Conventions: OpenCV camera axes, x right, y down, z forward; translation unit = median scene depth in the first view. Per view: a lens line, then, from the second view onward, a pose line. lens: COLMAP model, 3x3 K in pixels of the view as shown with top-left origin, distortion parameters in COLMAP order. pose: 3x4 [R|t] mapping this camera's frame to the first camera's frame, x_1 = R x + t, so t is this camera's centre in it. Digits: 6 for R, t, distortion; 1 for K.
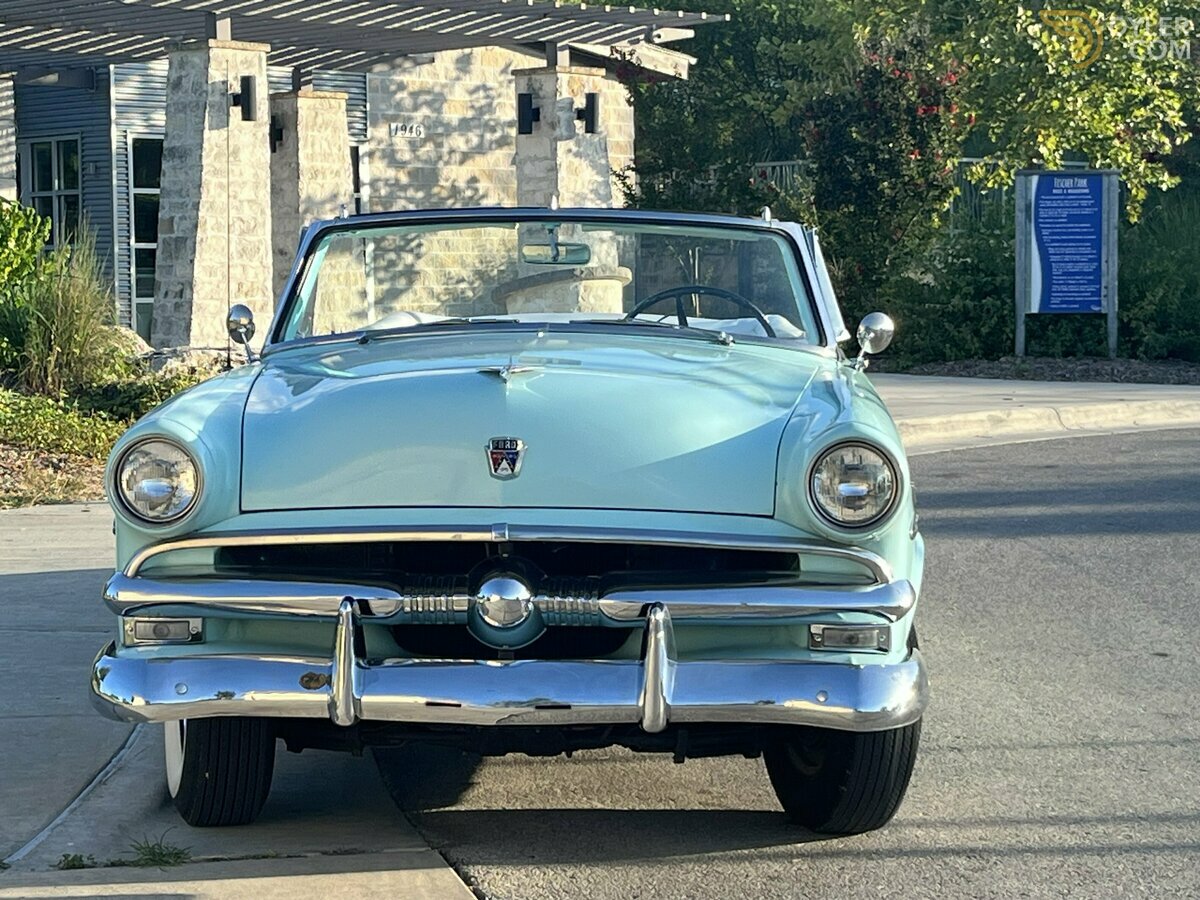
lens RADIAL K [[2786.0, 0, 599.8], [0, 2786.0, 449.7], [0, 0, 1]] dist [0.013588, 0.000000]
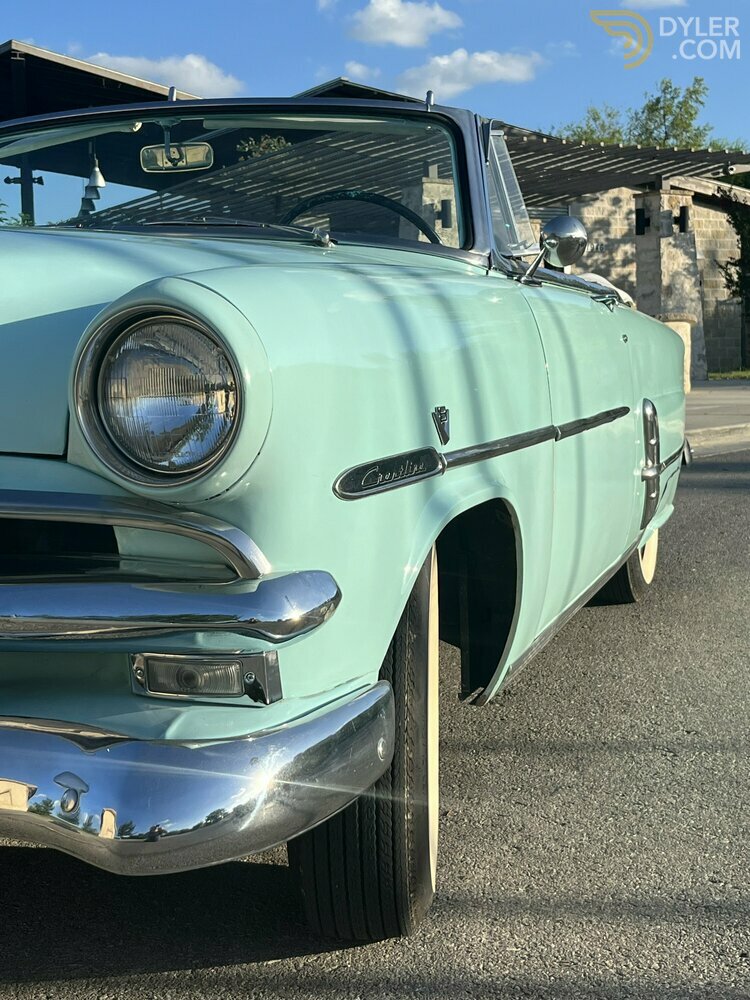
lens RADIAL K [[1427.2, 0, 375.0], [0, 1427.2, 502.4], [0, 0, 1]] dist [-0.008516, 0.000000]
pose [[0.961976, 0.000718, -0.273131, 0.048959], [0.010025, 0.999230, 0.037933, 0.005525], [0.272948, -0.039228, 0.961229, 0.180433]]
